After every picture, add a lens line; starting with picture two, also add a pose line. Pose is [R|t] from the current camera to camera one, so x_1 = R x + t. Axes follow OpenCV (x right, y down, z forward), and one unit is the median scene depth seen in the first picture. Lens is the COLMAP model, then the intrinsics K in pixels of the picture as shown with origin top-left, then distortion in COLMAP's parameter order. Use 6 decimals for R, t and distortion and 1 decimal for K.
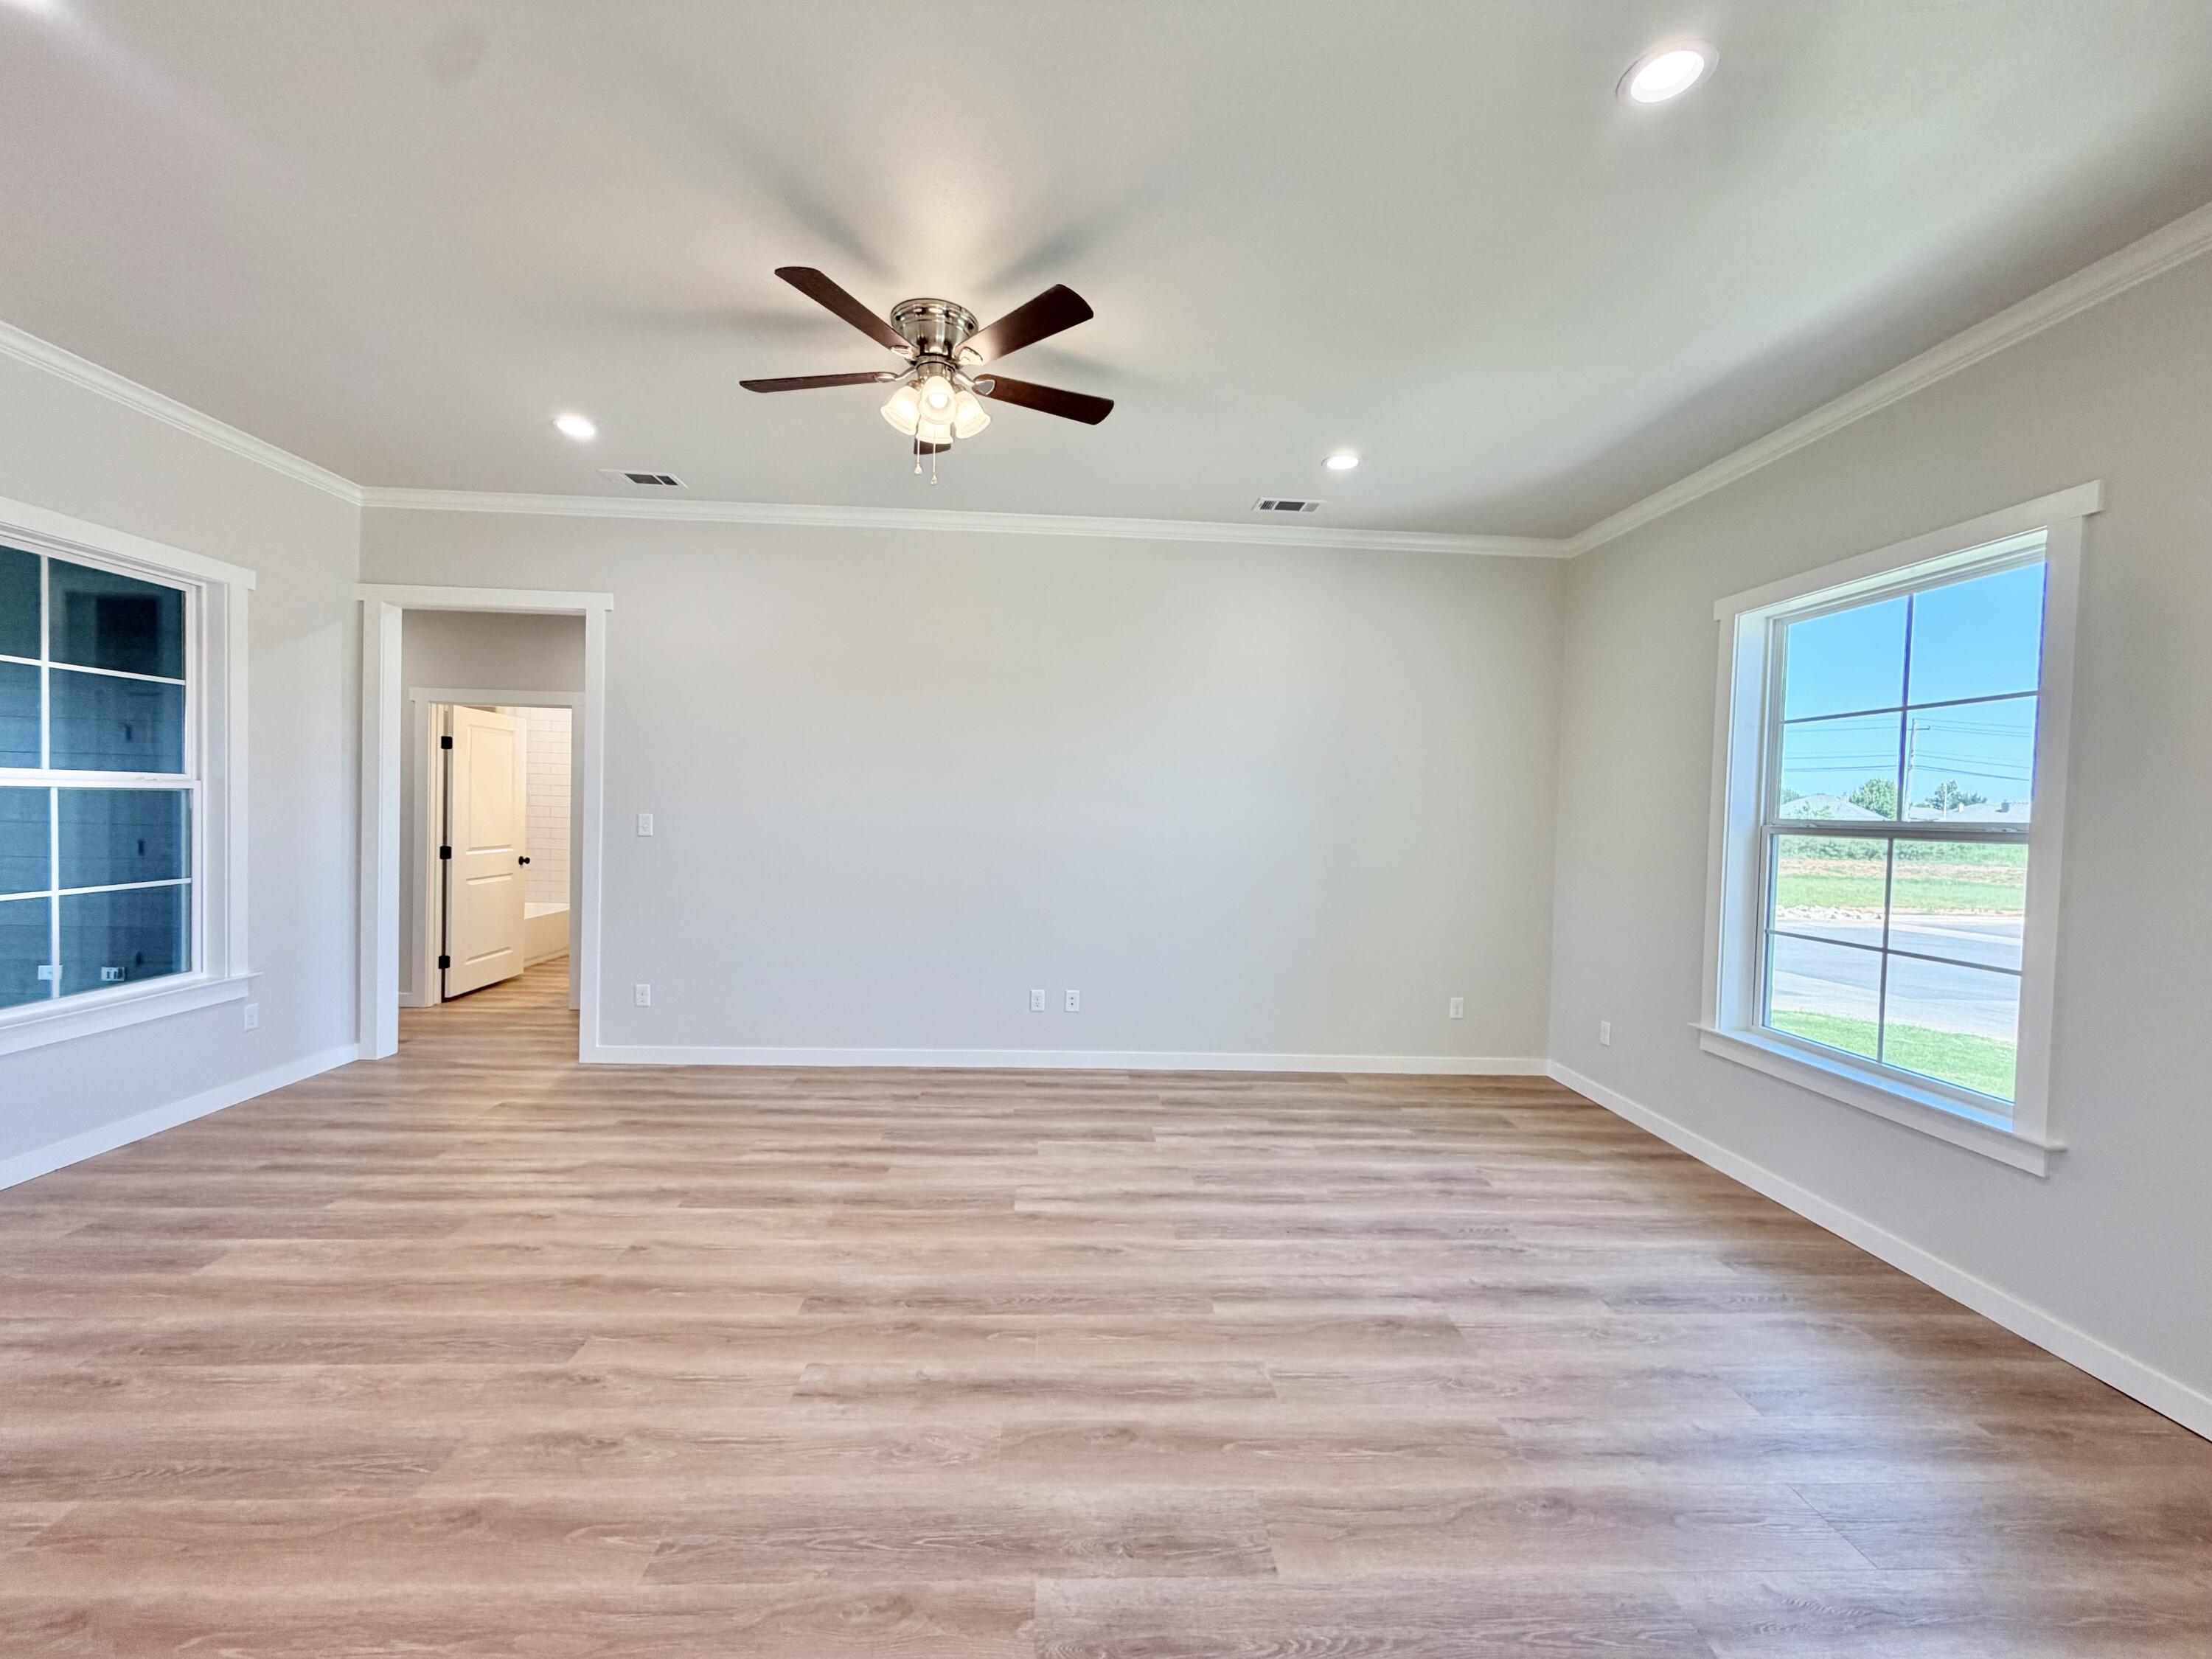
lens RADIAL K [[877.5, 0, 1109.2], [0, 877.5, 836.2], [0, 0, 1]] dist [0.002436, 0.000192]
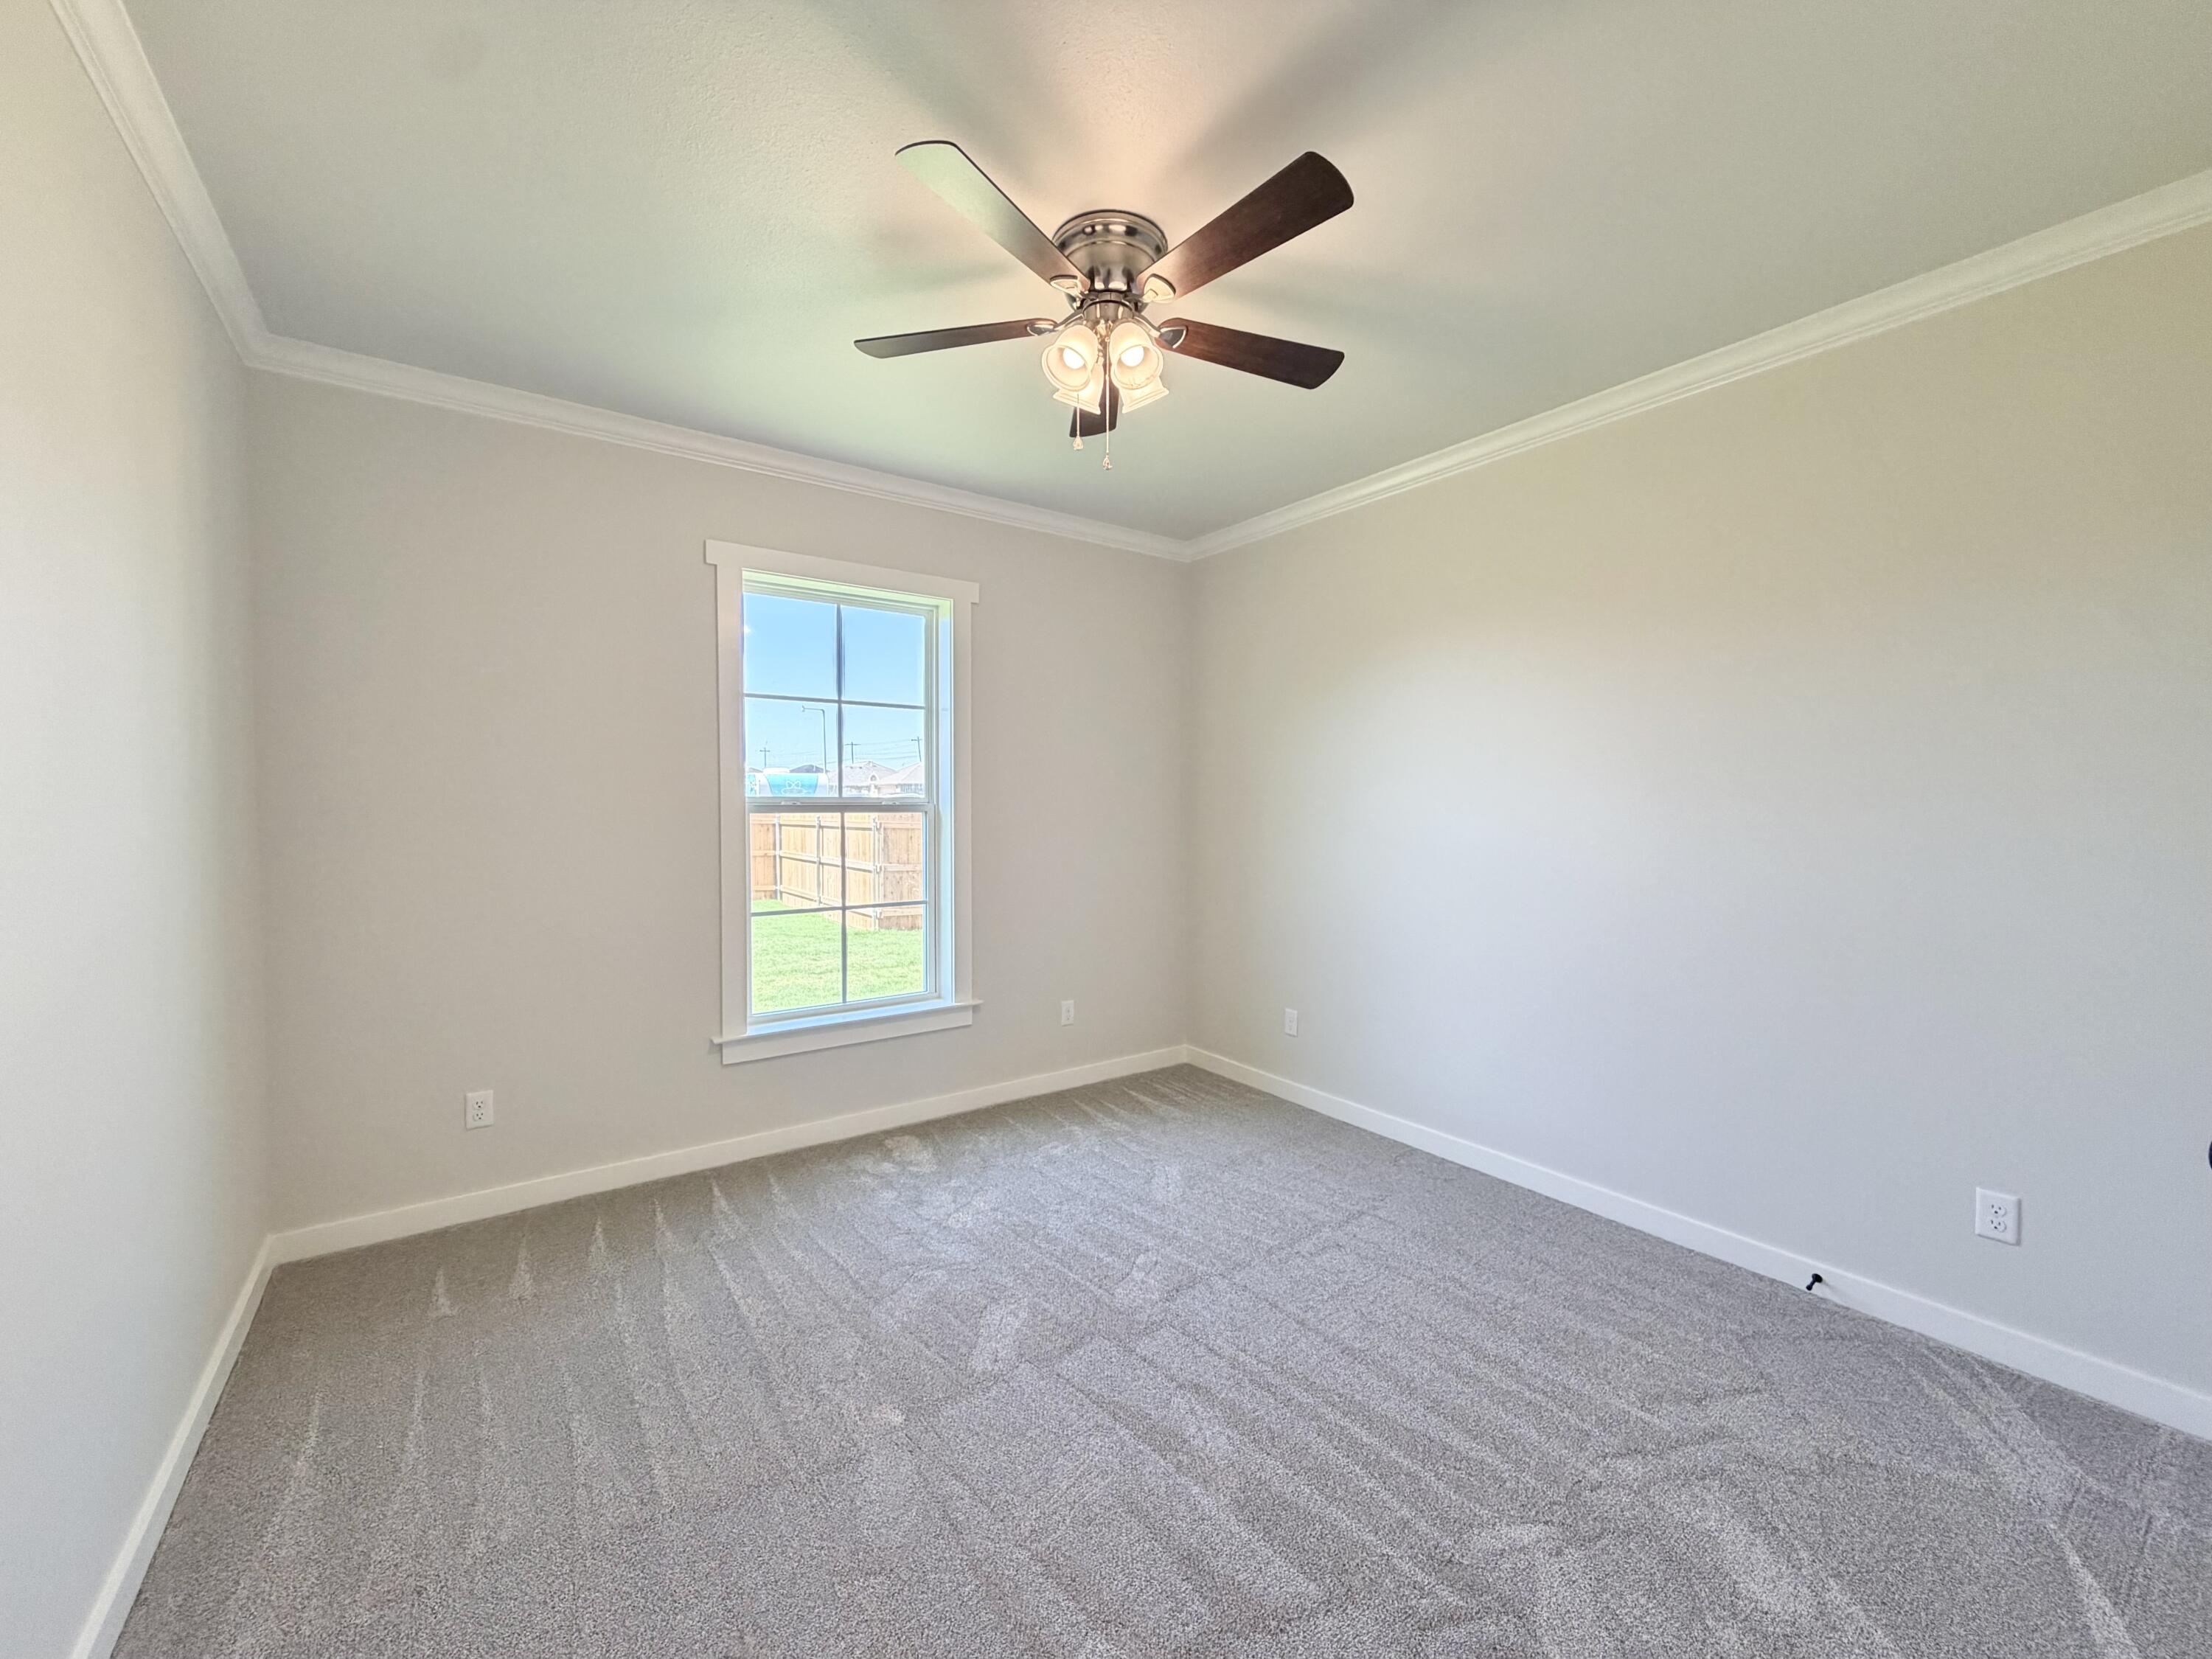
lens RADIAL K [[882.6, 0, 1110.4], [0, 882.6, 842.2], [0, 0, 1]] dist [0.001351, 0.000038]
pose [[-0.576207, -0.061438, 0.814992, -0.280622], [0.009137, 0.996624, 0.081590, -0.050342], [-0.817253, 0.054459, -0.573700, 1.383363]]
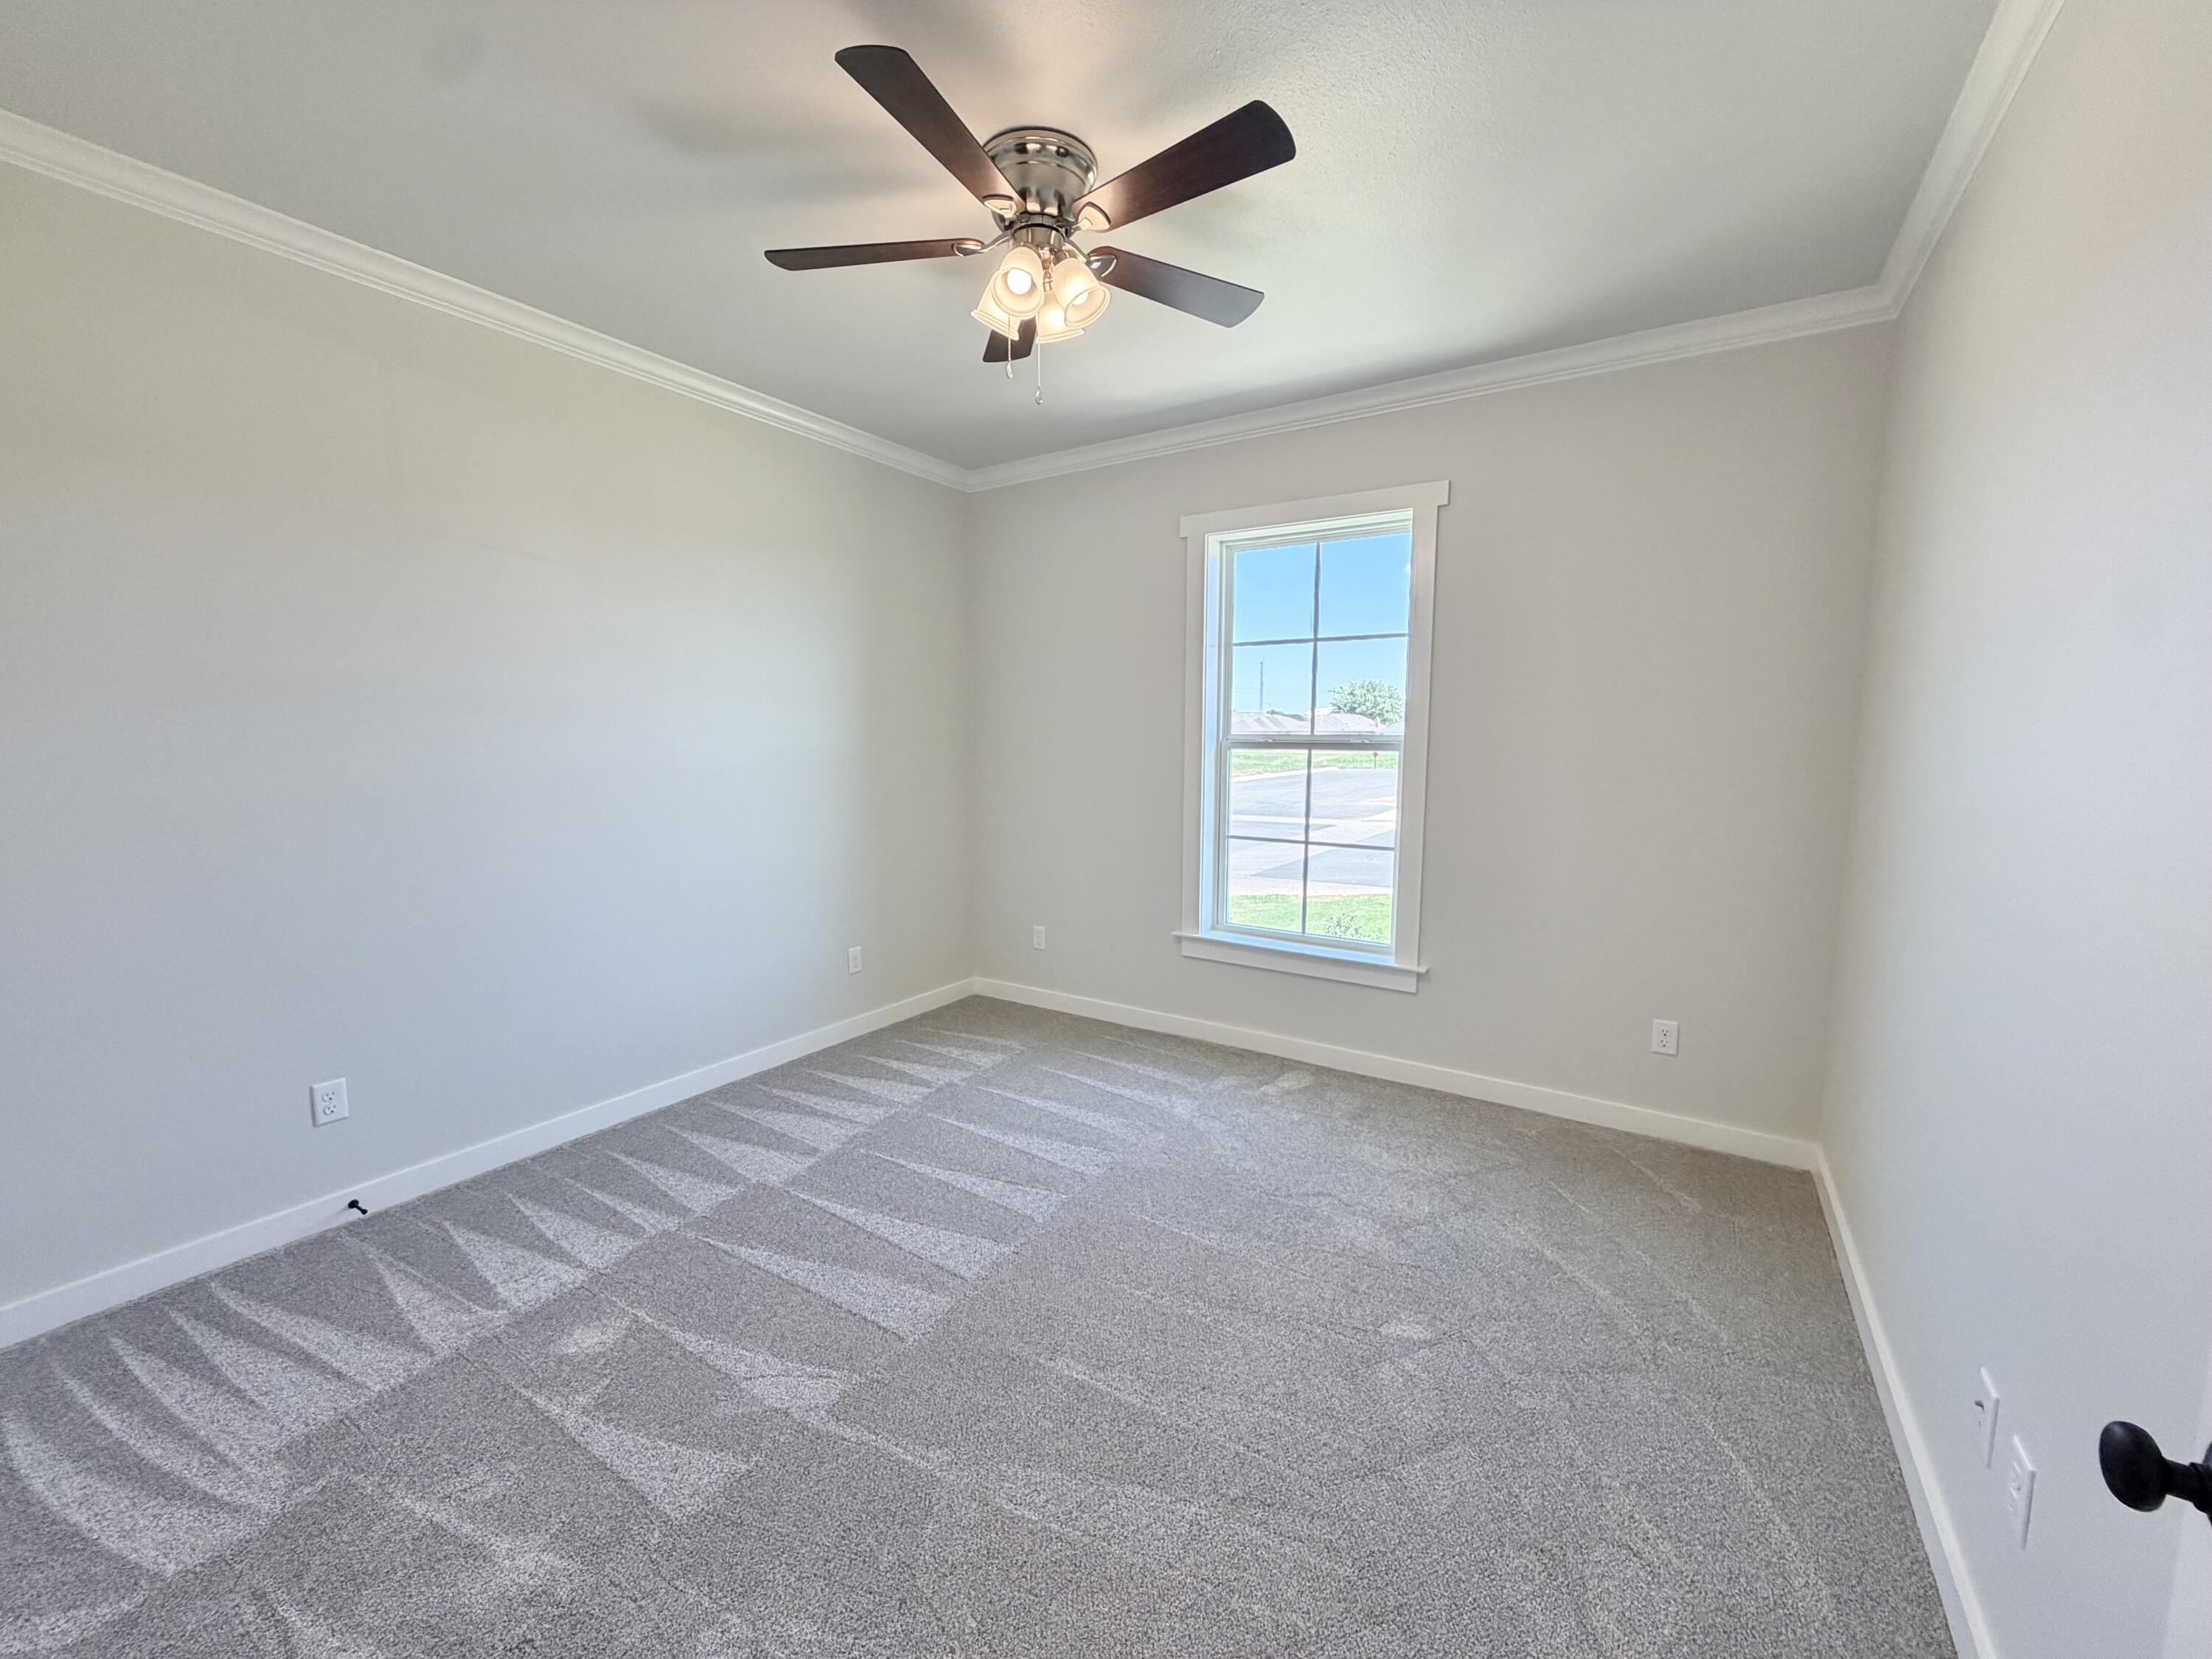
lens RADIAL K [[882.6, 0, 1117.3], [0, 882.6, 834.1], [0, 0, 1]] dist [0.001351, 0.000038]
pose [[0.542118, -0.107272, 0.833427, -0.269251], [0.025722, 0.993472, 0.111140, -0.023216], [-0.839909, -0.038814, 0.541338, 0.563237]]
